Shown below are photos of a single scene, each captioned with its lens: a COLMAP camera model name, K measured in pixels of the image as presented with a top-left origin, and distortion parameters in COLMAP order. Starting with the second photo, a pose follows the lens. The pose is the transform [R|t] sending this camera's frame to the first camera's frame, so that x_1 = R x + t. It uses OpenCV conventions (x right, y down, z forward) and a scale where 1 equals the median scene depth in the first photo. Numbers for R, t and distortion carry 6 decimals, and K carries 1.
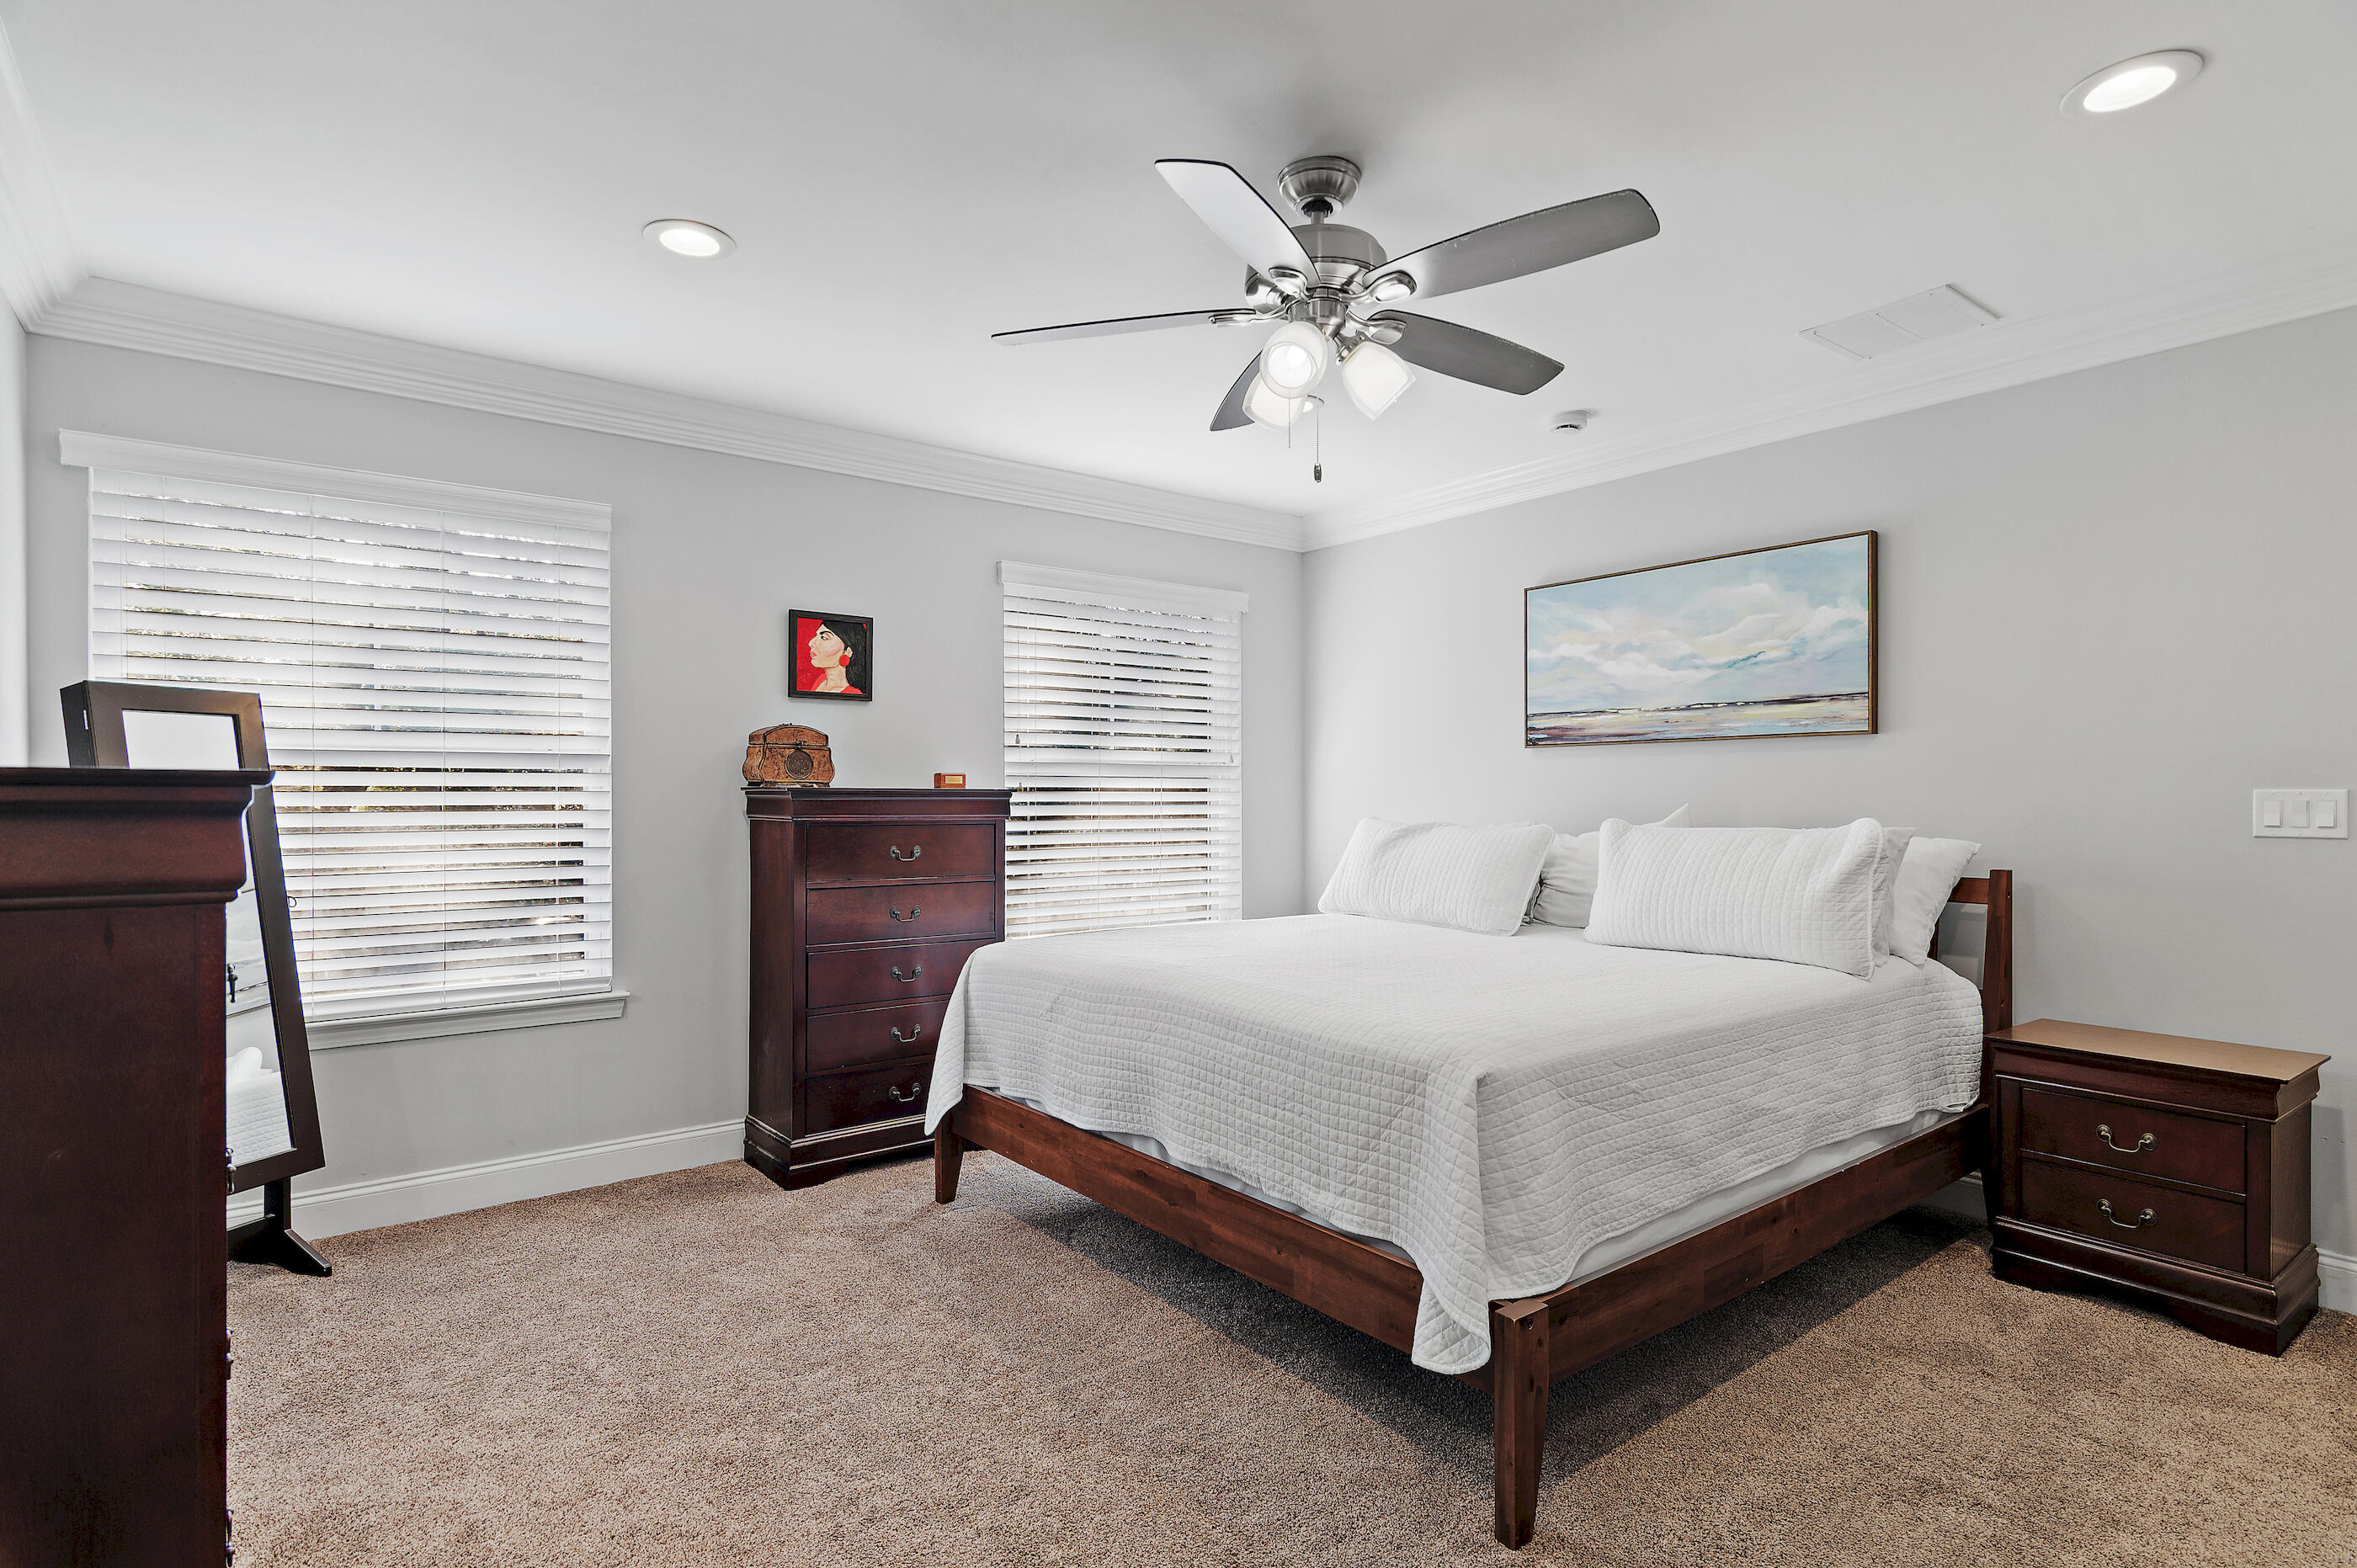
lens RADIAL K [[1165.3, 0, 1158.7], [0, 1165.3, 791.7], [0, 0, 1]] dist [0.005178, -0.000952]
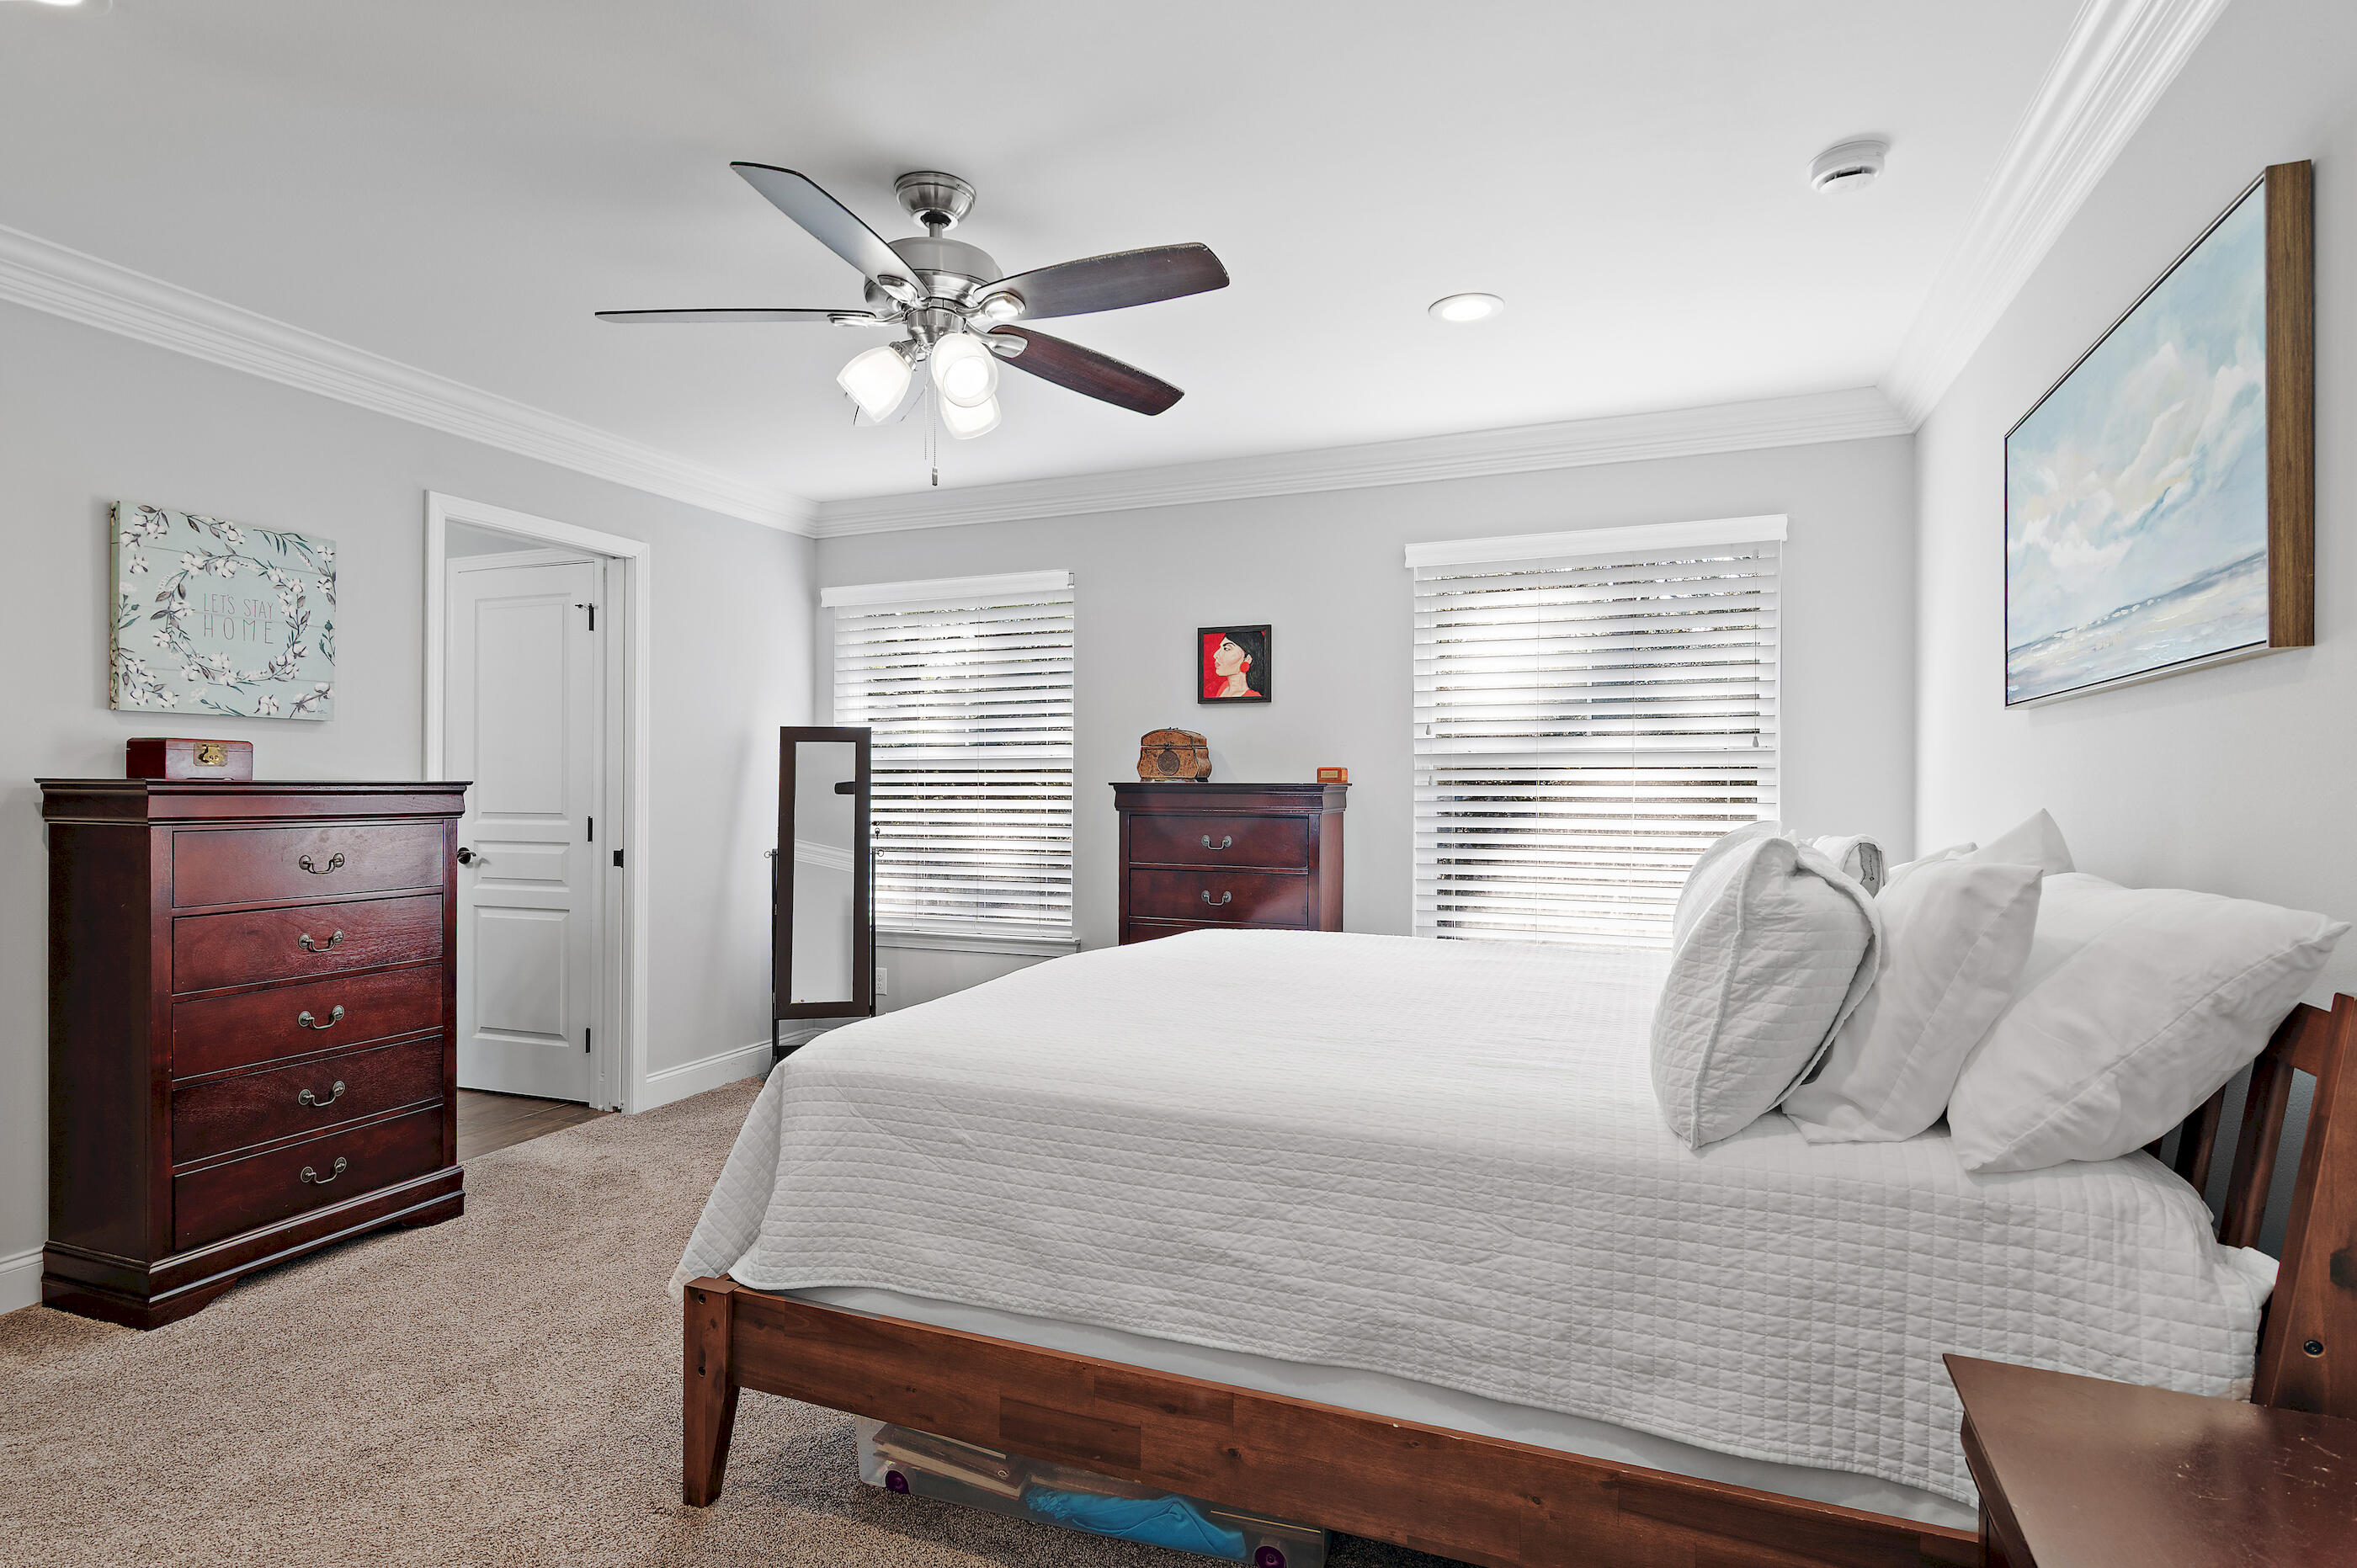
lens RADIAL K [[1165.3, 0, 1171.3], [0, 1165.3, 781.6], [0, 0, 1]] dist [0.005178, -0.000952]
pose [[0.516555, -0.003435, -0.856247, 0.656409], [0.000279, 0.999993, -0.003844, 0.000337], [0.856254, 0.001747, 0.516552, 0.378305]]
